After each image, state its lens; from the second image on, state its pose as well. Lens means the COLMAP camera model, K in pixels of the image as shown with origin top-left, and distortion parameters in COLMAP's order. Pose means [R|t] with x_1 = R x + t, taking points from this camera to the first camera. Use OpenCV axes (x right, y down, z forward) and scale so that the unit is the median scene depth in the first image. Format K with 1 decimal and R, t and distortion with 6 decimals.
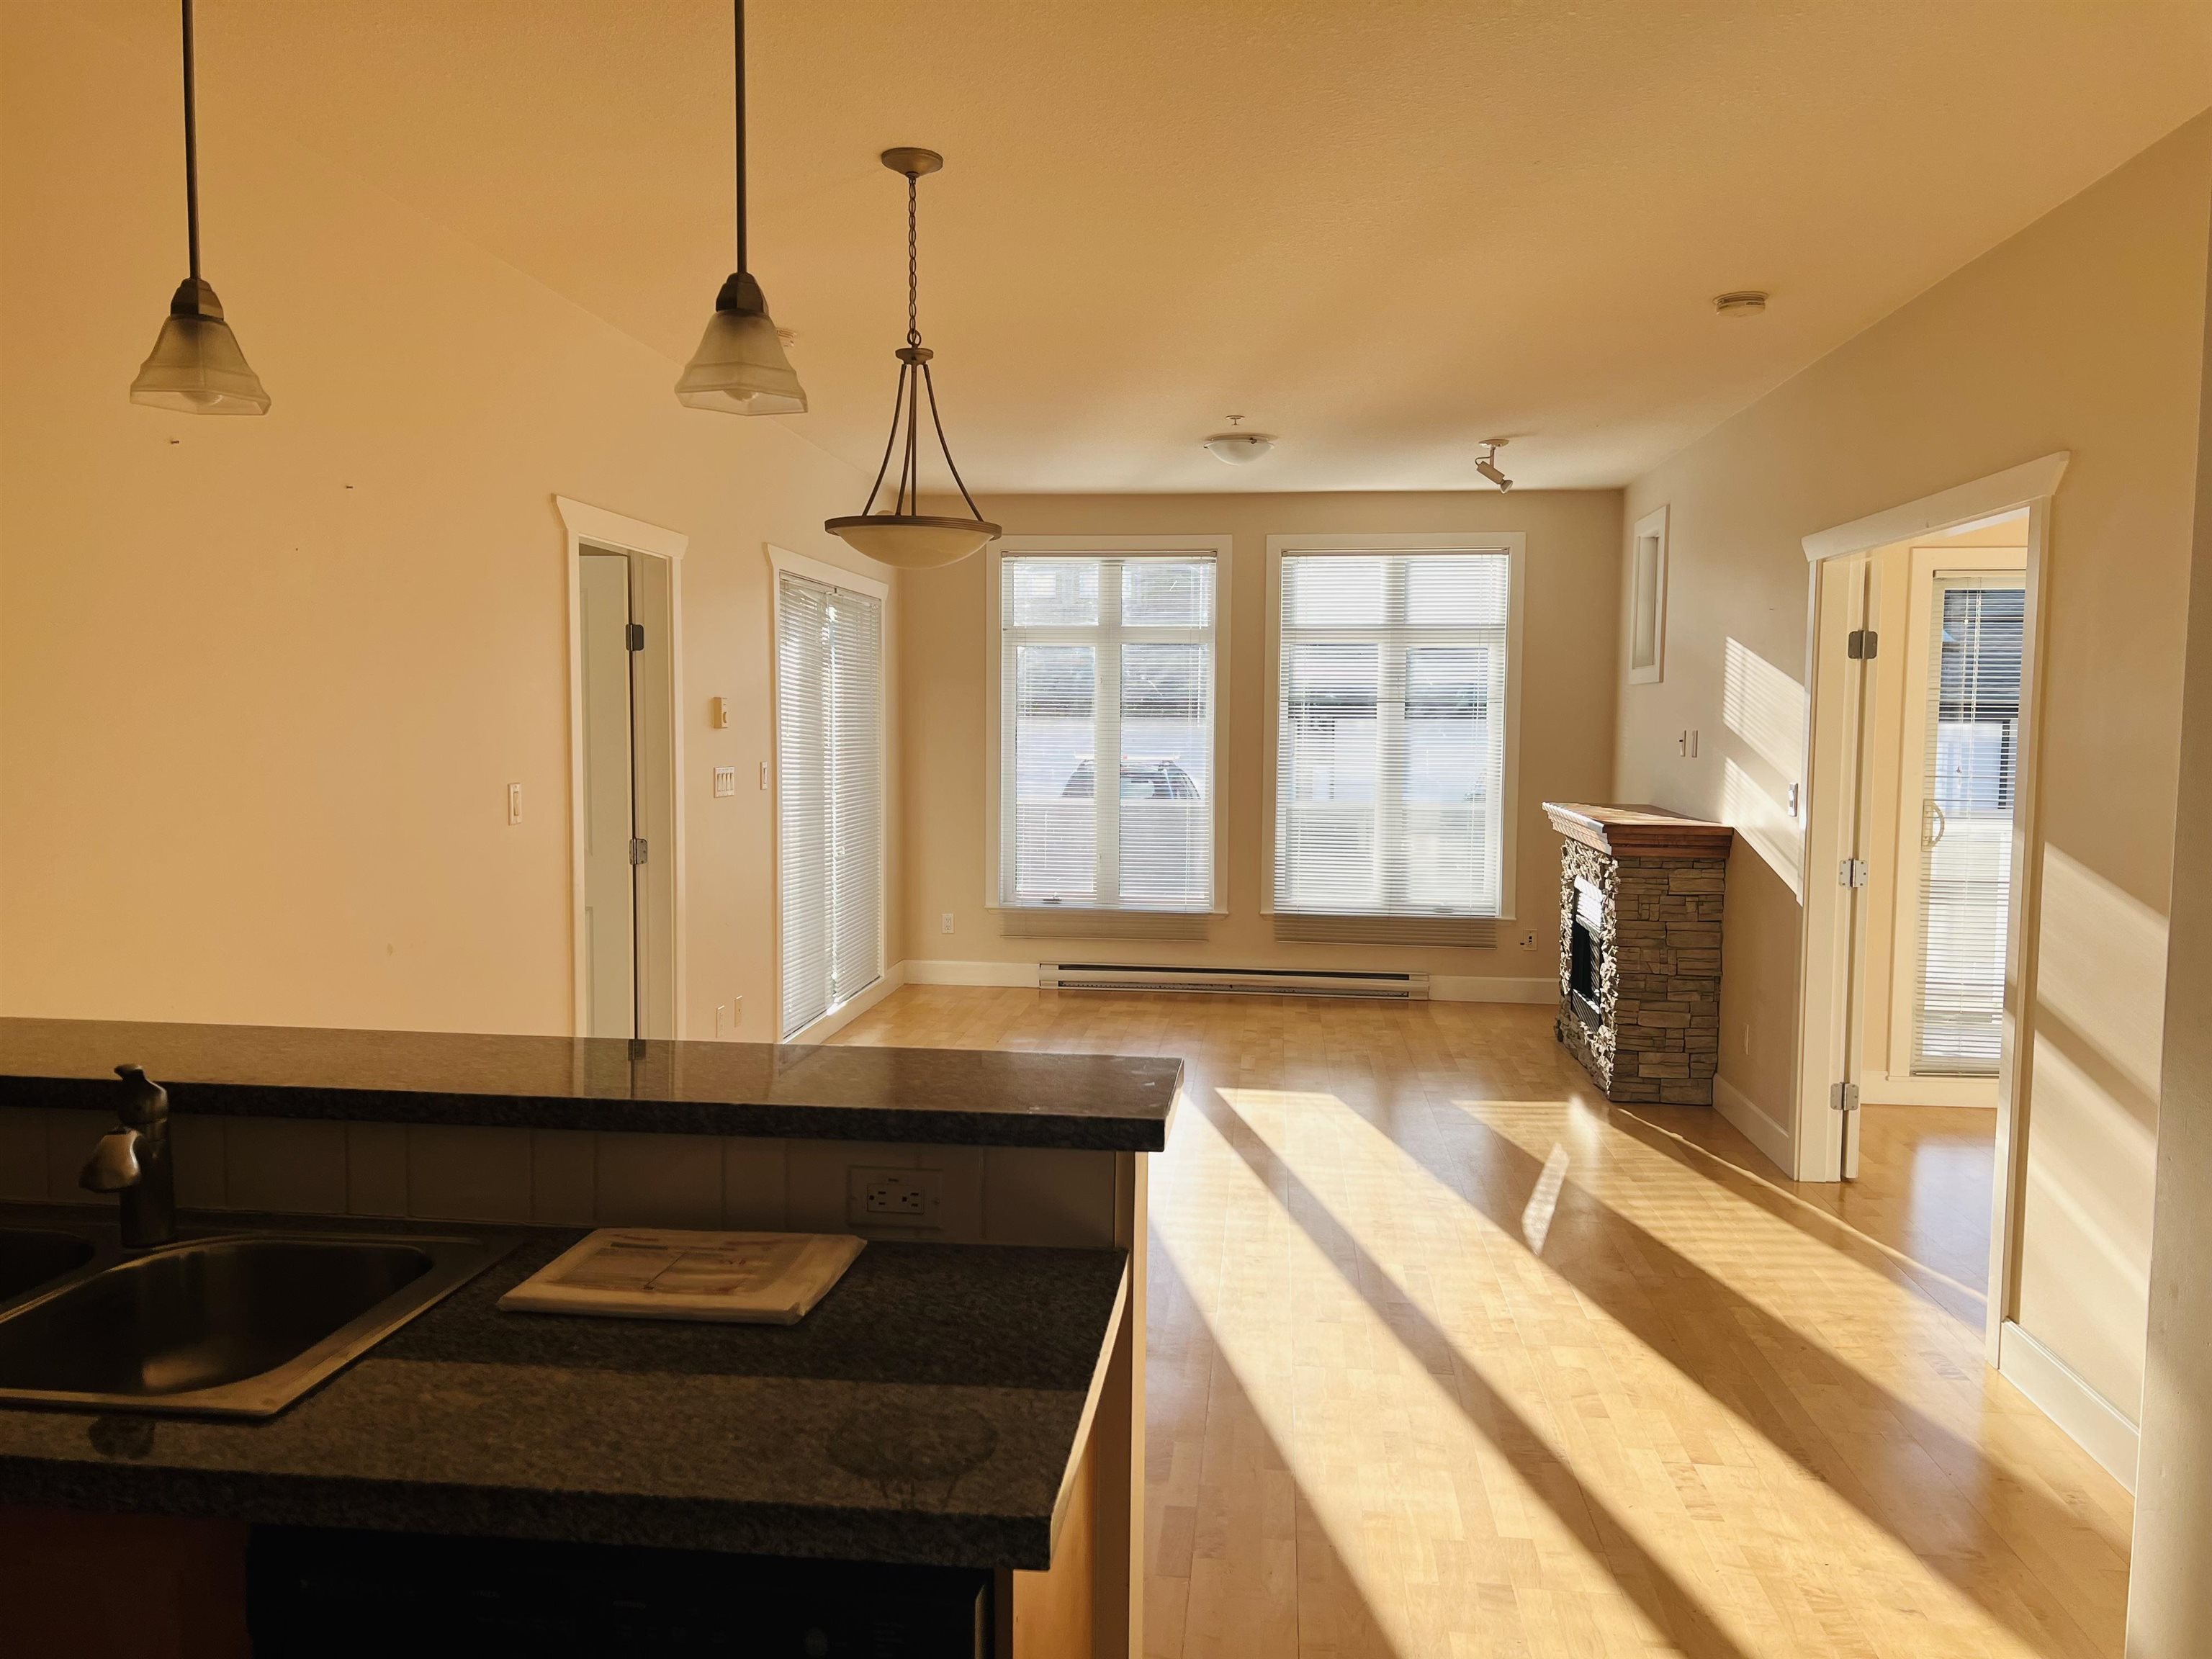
lens RADIAL K [[1661.8, 0, 1102.1], [0, 1661.8, 828.7], [0, 0, 1]] dist [0.014473, -0.022654]
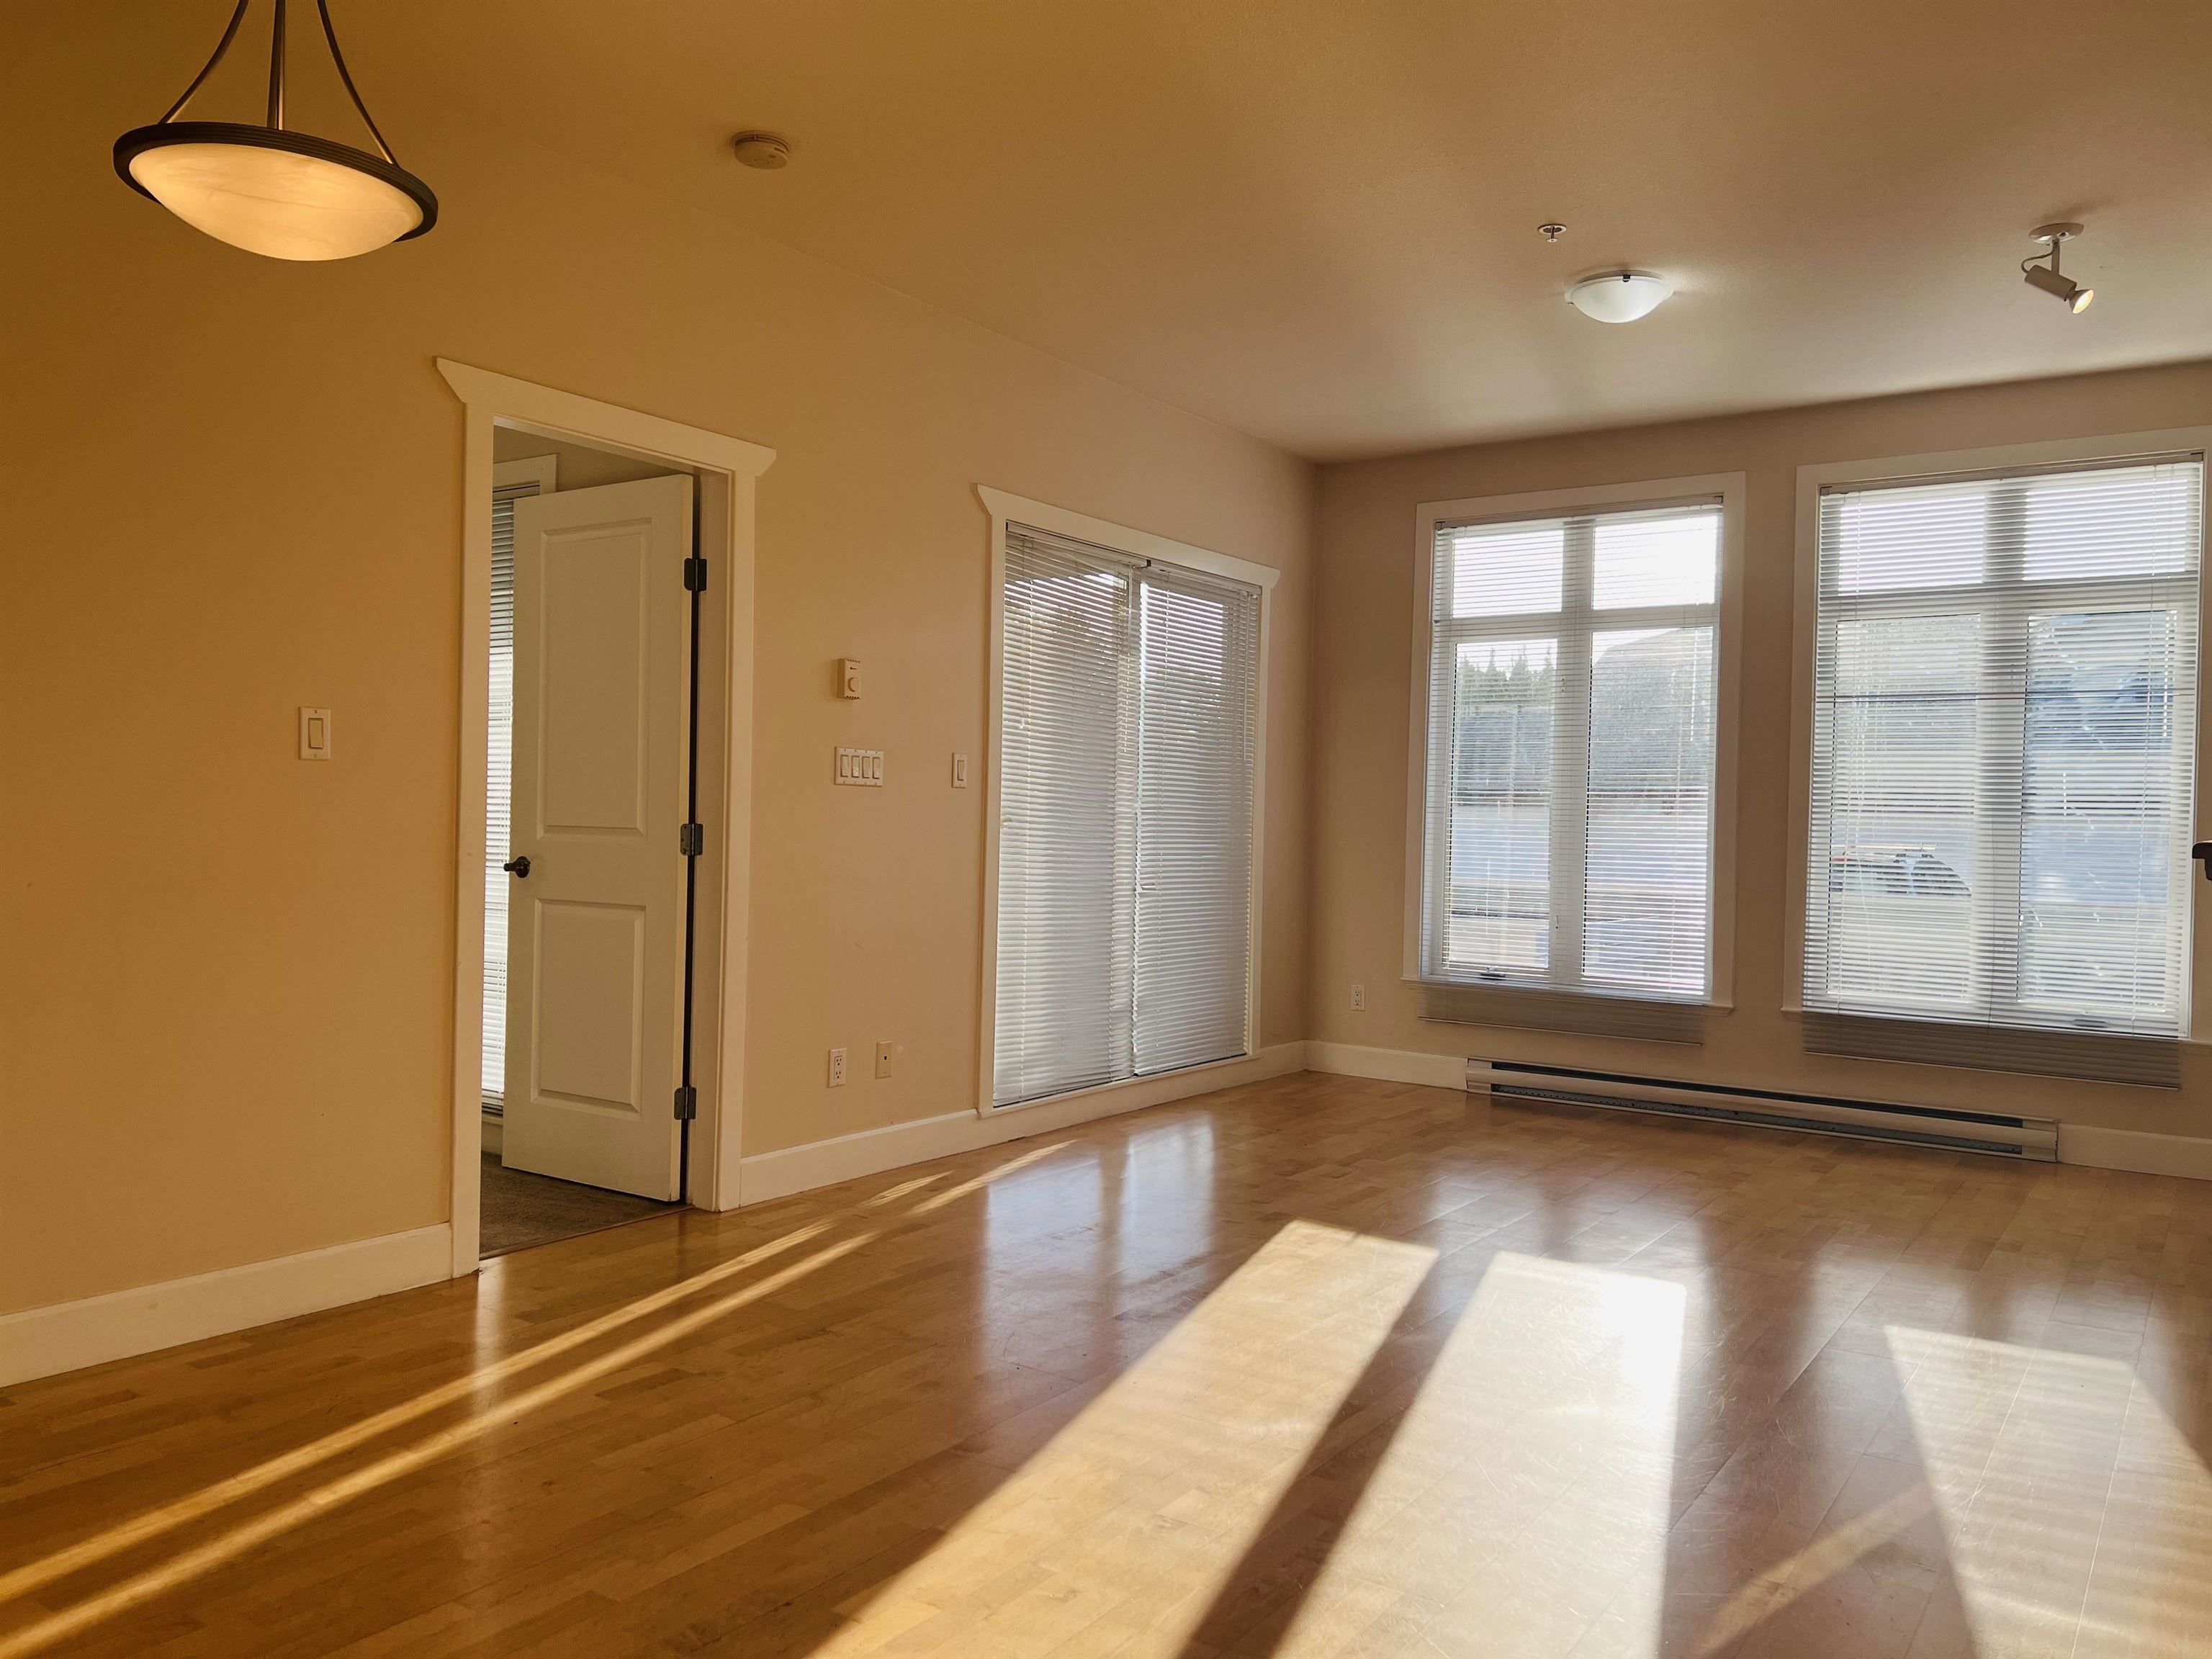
lens RADIAL K [[1661.8, 0, 1103.8], [0, 1661.8, 837.4], [0, 0, 1]] dist [0.014473, -0.022654]
pose [[0.876293, 0.013389, -0.481592, 0.182064], [-0.045947, 0.997380, -0.055876, 0.031199], [0.479582, 0.071092, 0.874613, 0.255381]]
